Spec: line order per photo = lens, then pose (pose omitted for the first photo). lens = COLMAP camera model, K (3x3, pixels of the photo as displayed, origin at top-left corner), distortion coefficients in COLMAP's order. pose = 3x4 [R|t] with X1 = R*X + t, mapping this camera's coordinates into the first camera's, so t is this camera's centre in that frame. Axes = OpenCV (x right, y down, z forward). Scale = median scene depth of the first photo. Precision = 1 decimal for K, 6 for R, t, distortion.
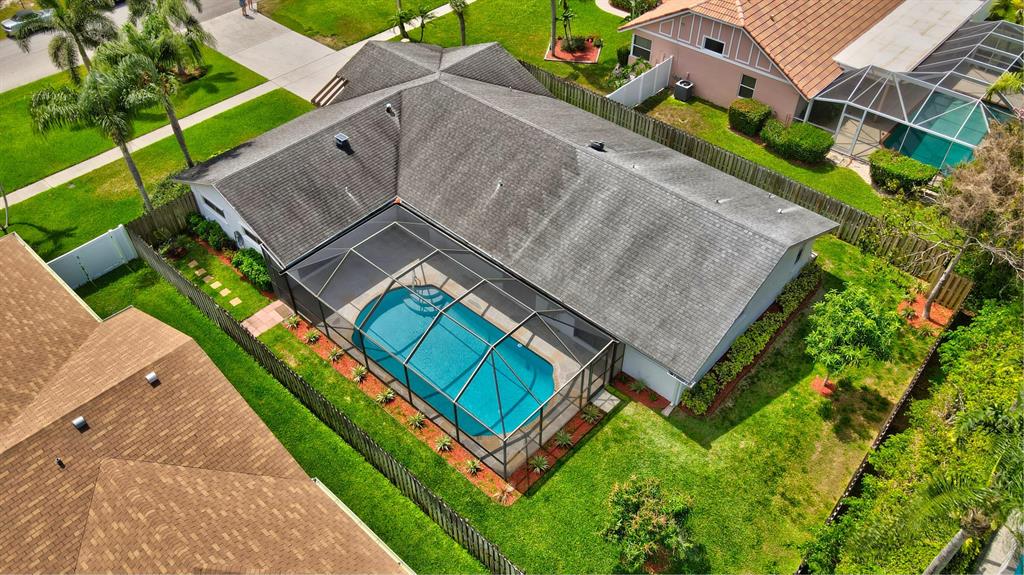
lens RADIAL K [[750.8, 0, 512.0], [0, 750.8, 287.5], [0, 0, 1]] dist [0.000989, -0.000014]
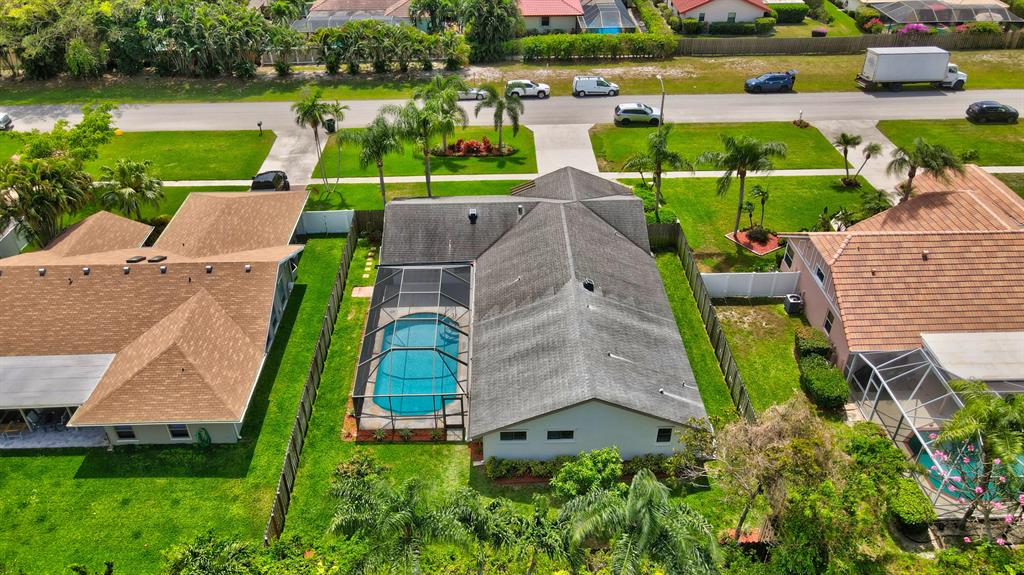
lens RADIAL K [[750.8, 0, 512.0], [0, 750.8, 287.5], [0, 0, 1]] dist [0.000989, -0.000014]
pose [[0.700599, 0.414171, -0.581053, 0.708767], [-0.493787, 0.869246, 0.024215, -0.136403], [0.515107, 0.269952, 0.813505, -0.118686]]
